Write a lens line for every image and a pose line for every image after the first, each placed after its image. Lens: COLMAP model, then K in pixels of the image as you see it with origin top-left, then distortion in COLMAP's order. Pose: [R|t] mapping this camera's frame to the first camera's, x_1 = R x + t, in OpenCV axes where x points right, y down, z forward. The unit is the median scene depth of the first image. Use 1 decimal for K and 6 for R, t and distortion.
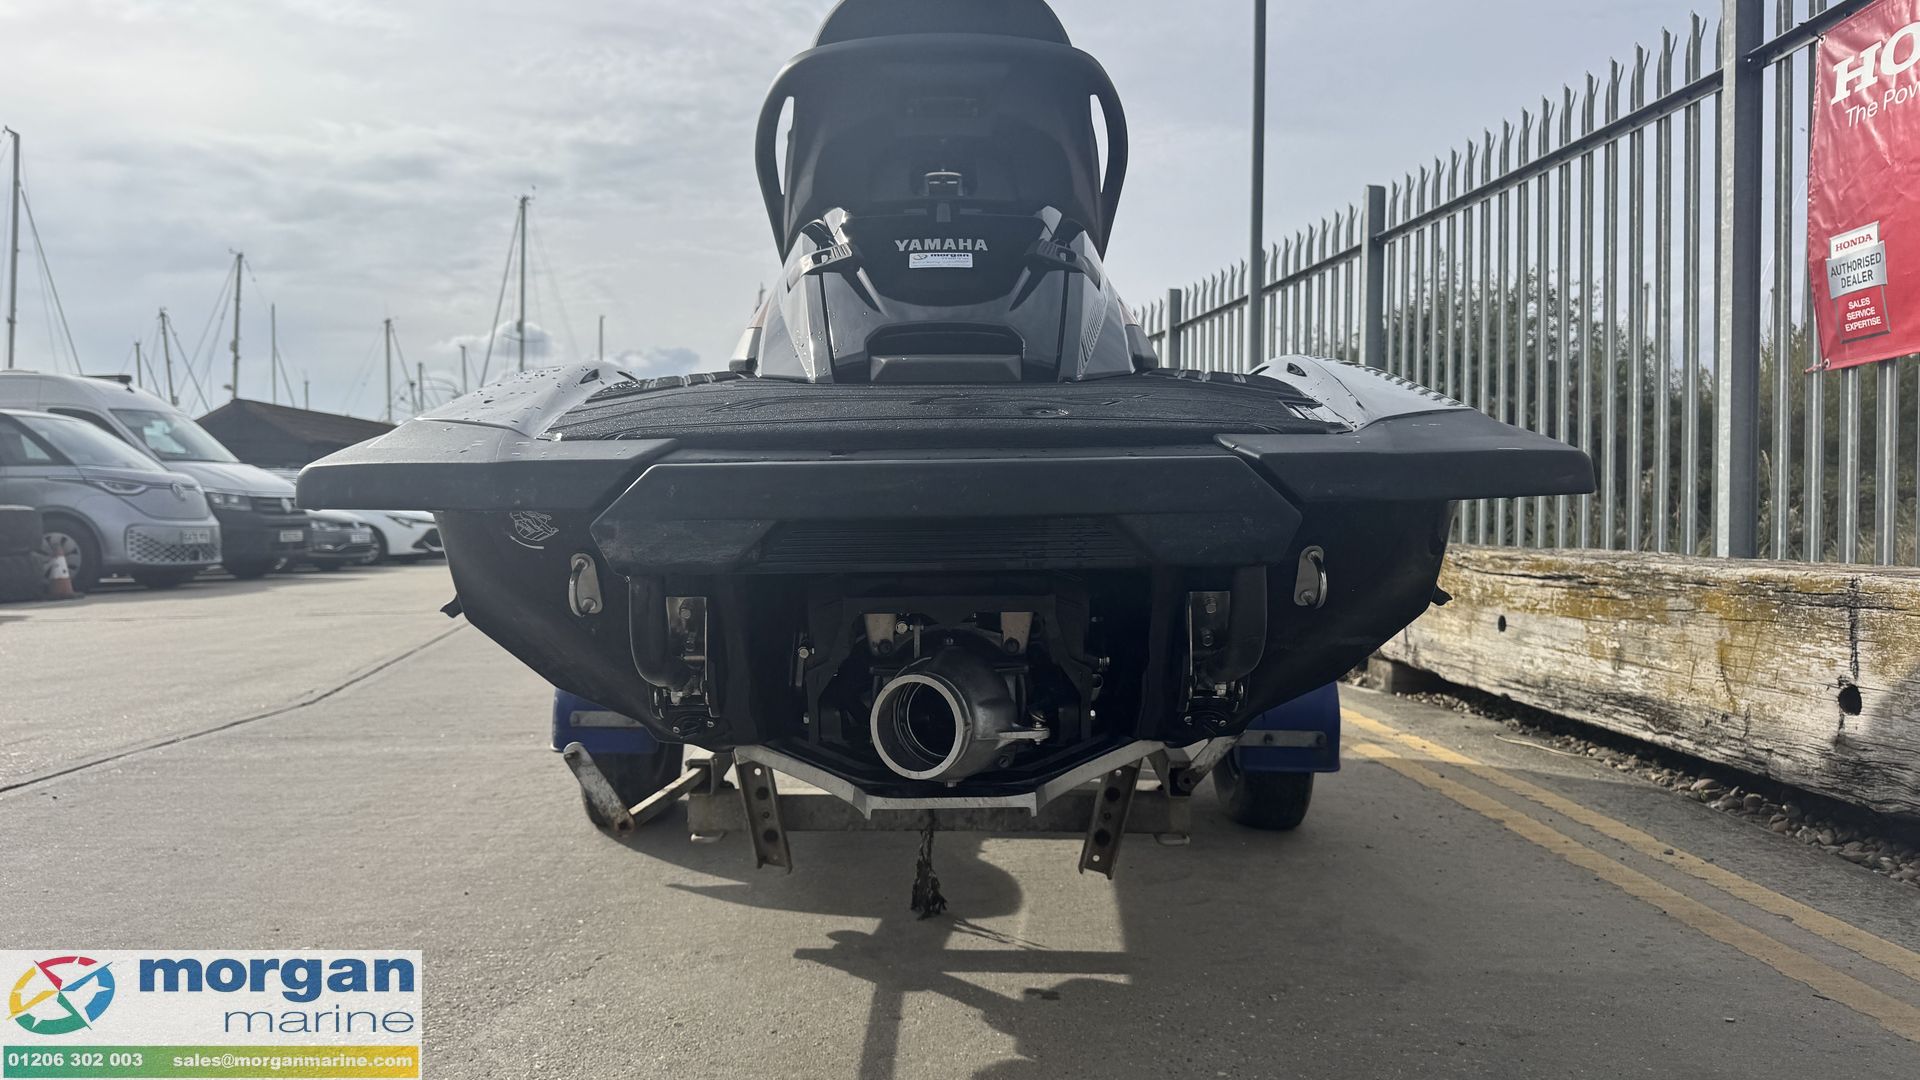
lens RADIAL K [[1373.2, 0, 957.3], [0, 1373.2, 527.2], [0, 0, 1]] dist [0.004611, -0.009665]
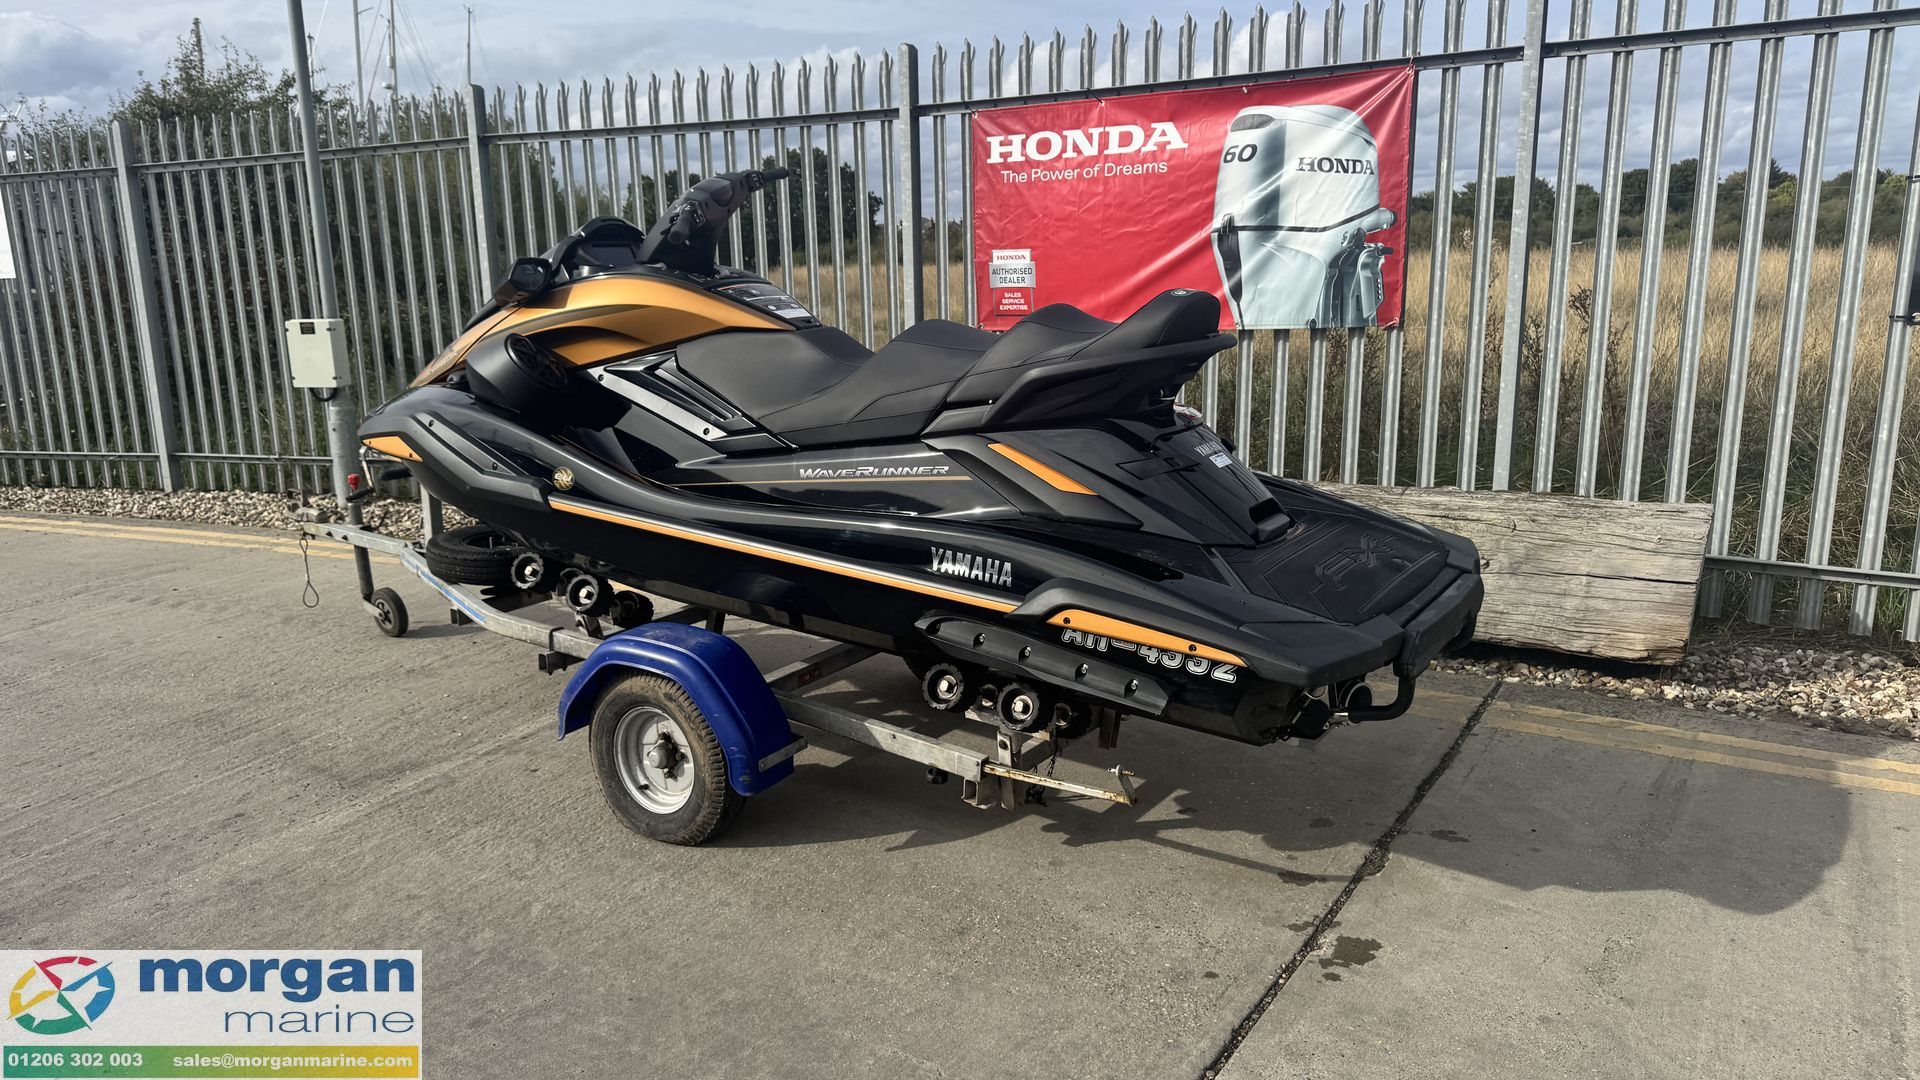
lens RADIAL K [[1334.1, 0, 958.1], [0, 1334.1, 556.0], [0, 0, 1]] dist [0.113610, -0.136485]
pose [[0.551304, -0.199244, 0.810164, -0.787946], [0.023107, 0.974339, 0.223896, -0.223285], [-0.833984, -0.104715, 0.541761, 0.132943]]
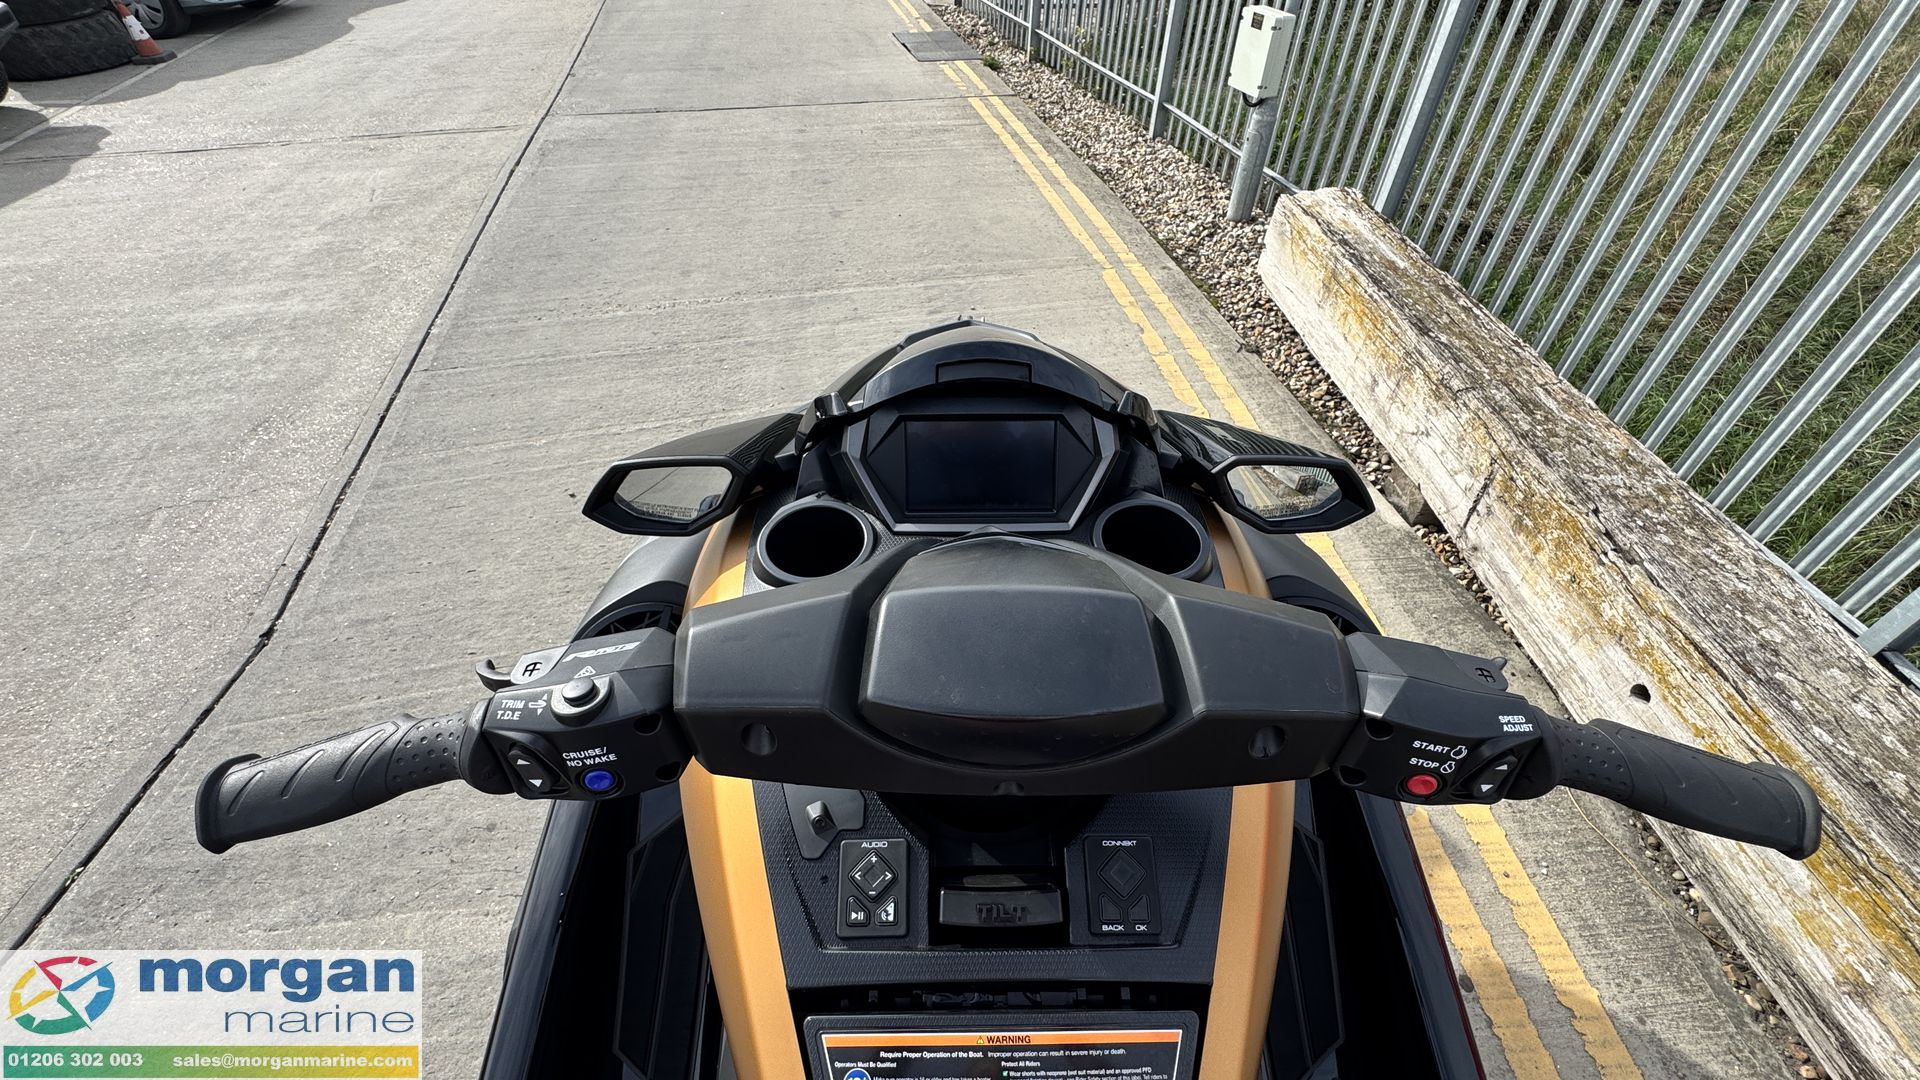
lens RADIAL K [[804.3, 0, 957.8], [0, 804.3, 536.2], [0, 0, 1]] dist [-0.003646, 0.000038]
pose [[0.999940, 0.003070, 0.010479, -0.018345], [-0.009396, 0.730850, 0.682473, -0.357453], [-0.005563, -0.682531, 0.730835, 0.795187]]
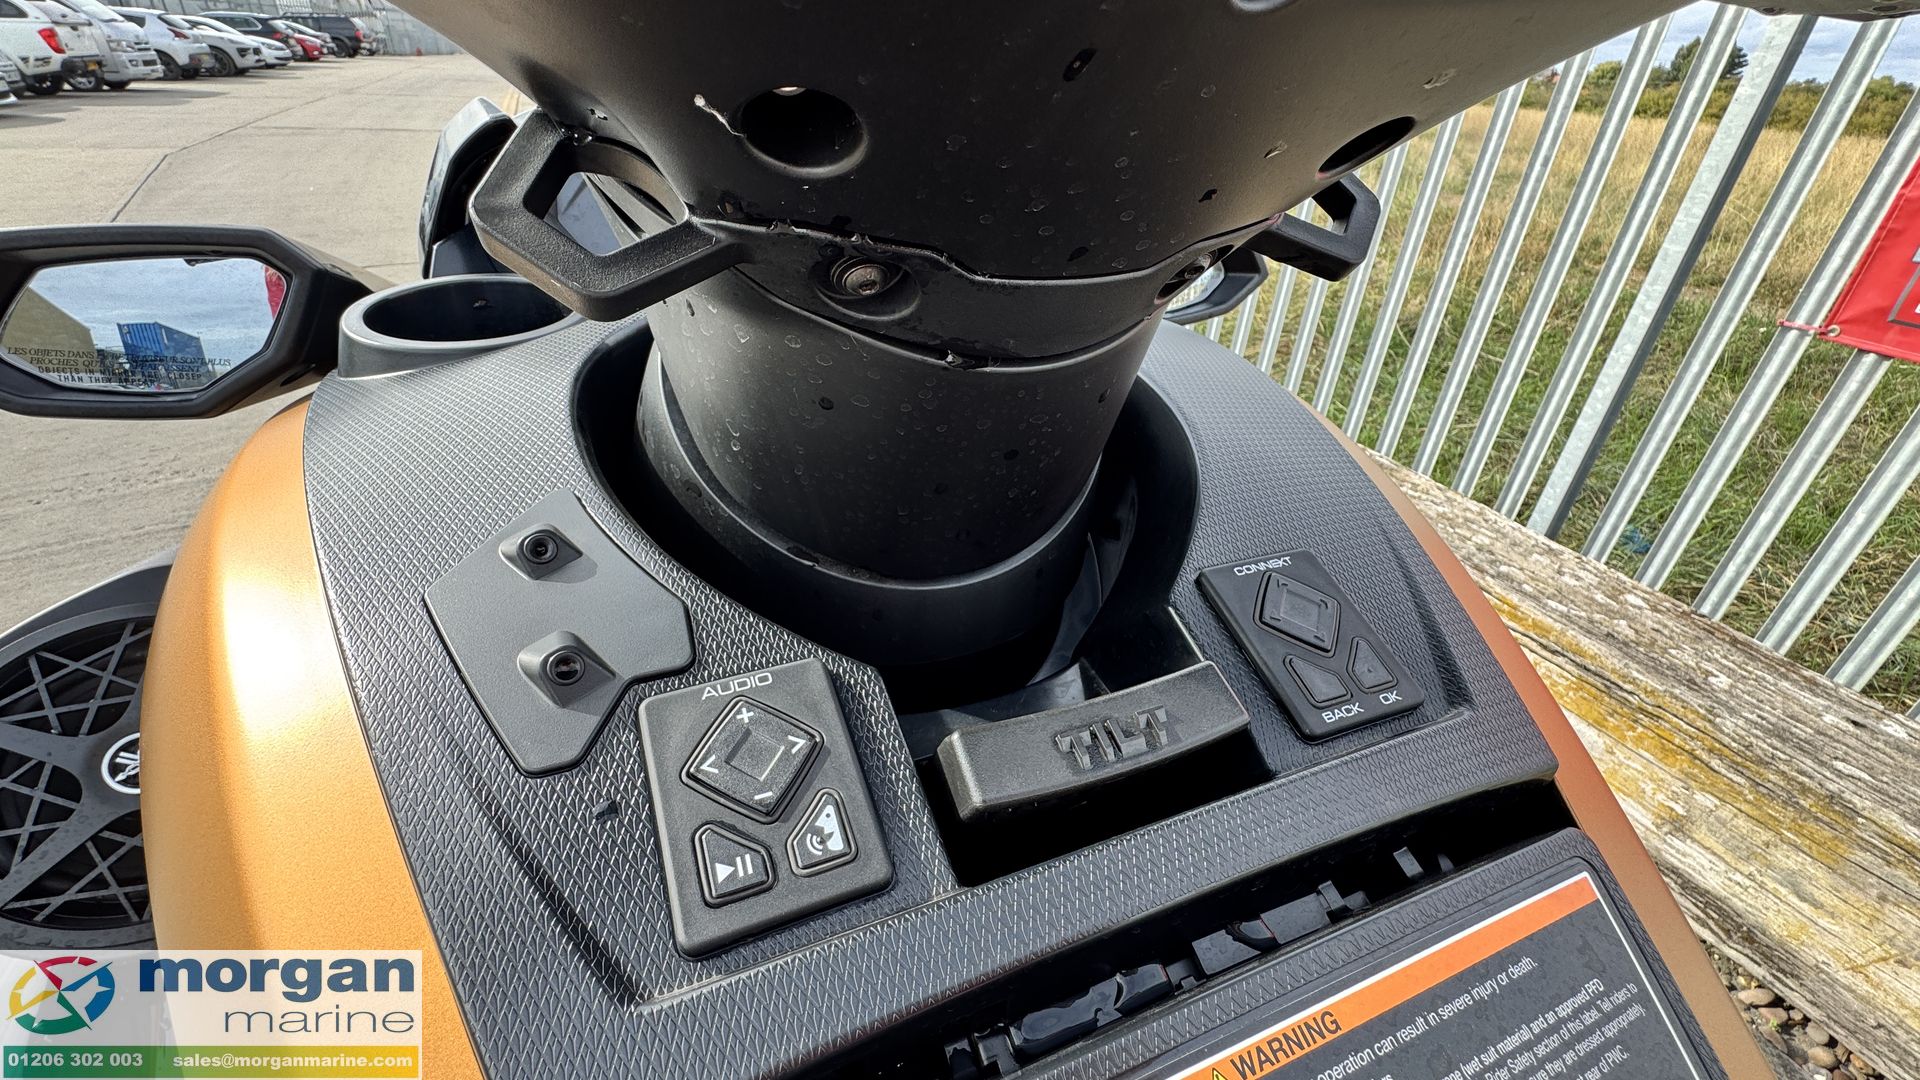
lens RADIAL K [[808.1, 0, 953.7], [0, 808.1, 538.6], [0, 0, 1]] dist [-0.007117, 0.000634]
pose [[0.920509, -0.159917, 0.356497, -0.037421], [-0.050561, 0.855982, 0.514527, -0.245306], [-0.387436, -0.491652, 0.779854, 0.823259]]
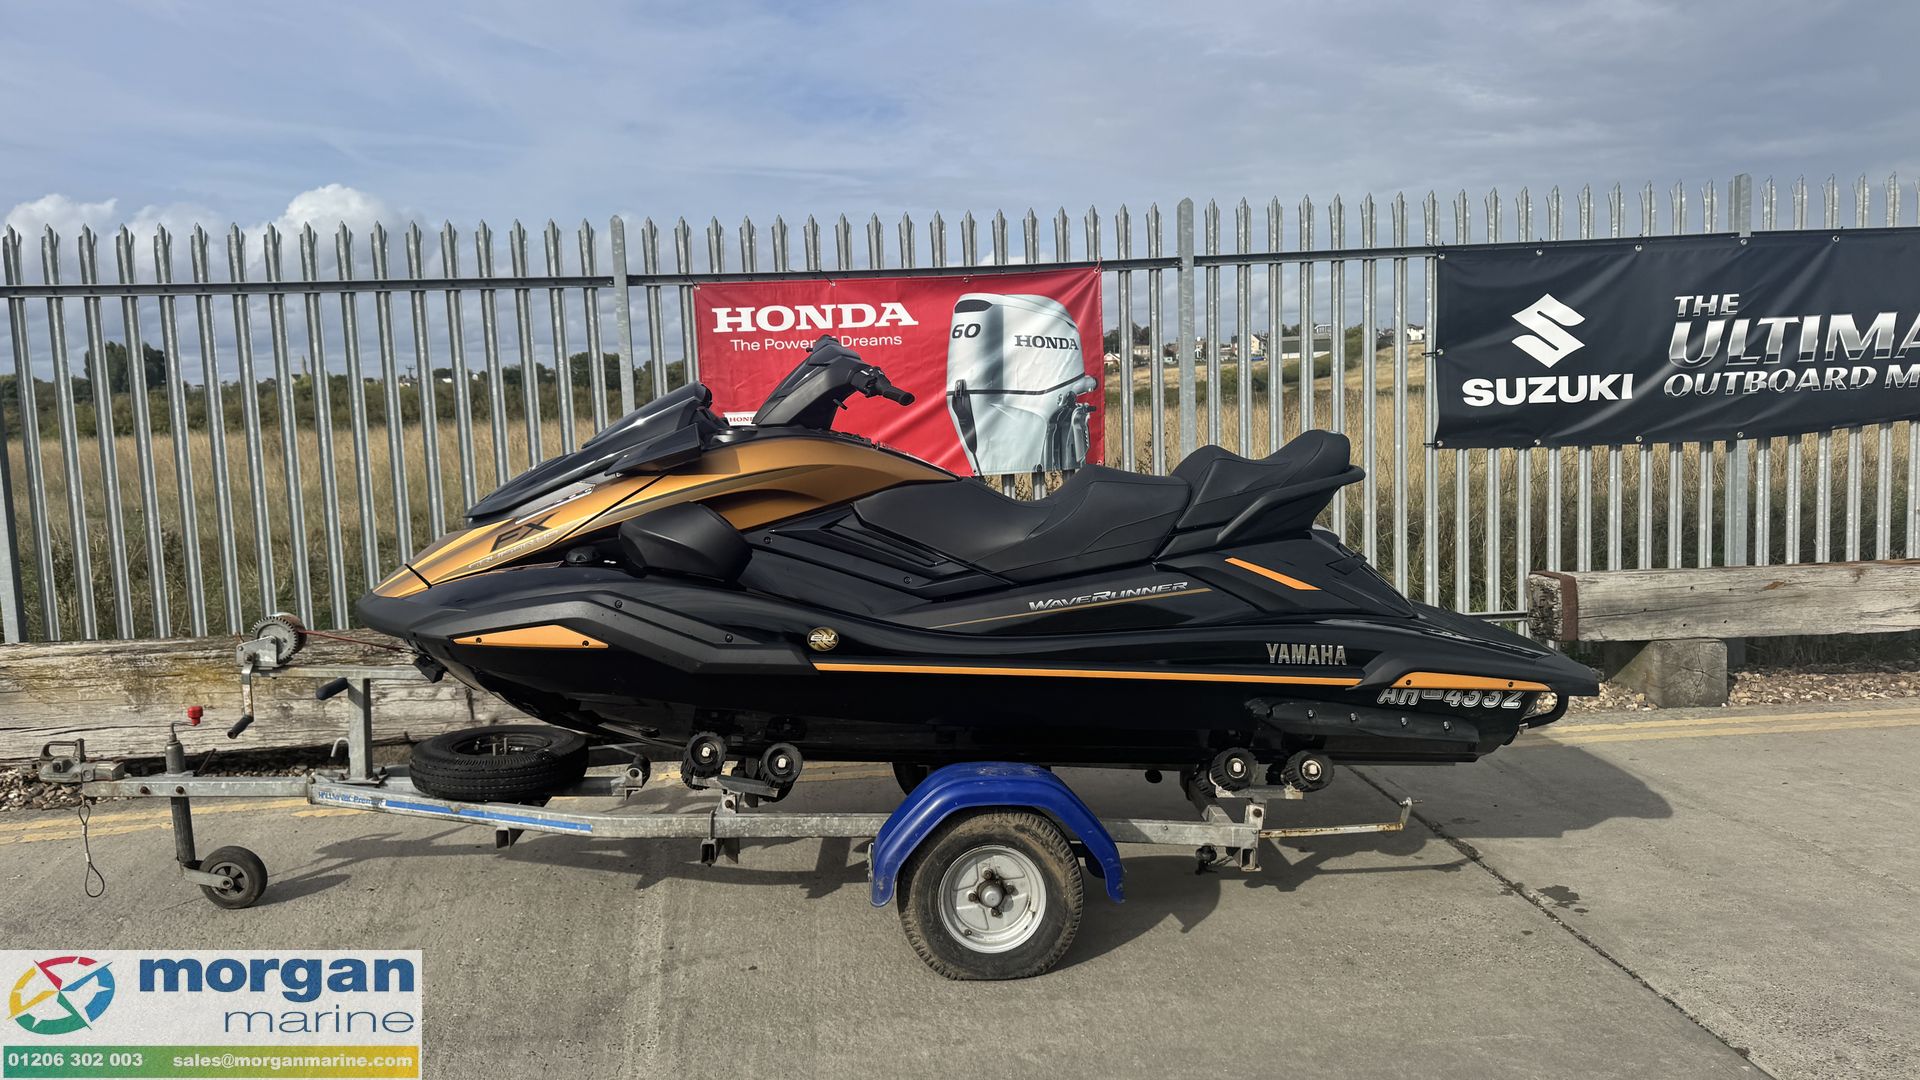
lens RADIAL K [[1325.1, 0, 952.4], [0, 1325.1, 531.9], [0, 0, 1]] dist [0.163781, -0.277083]
pose [[-0.053726, -0.105285, 0.992990, -1.078103], [0.036237, 0.993565, 0.107306, -0.240728], [-0.997898, 0.041748, -0.049565, 0.839888]]
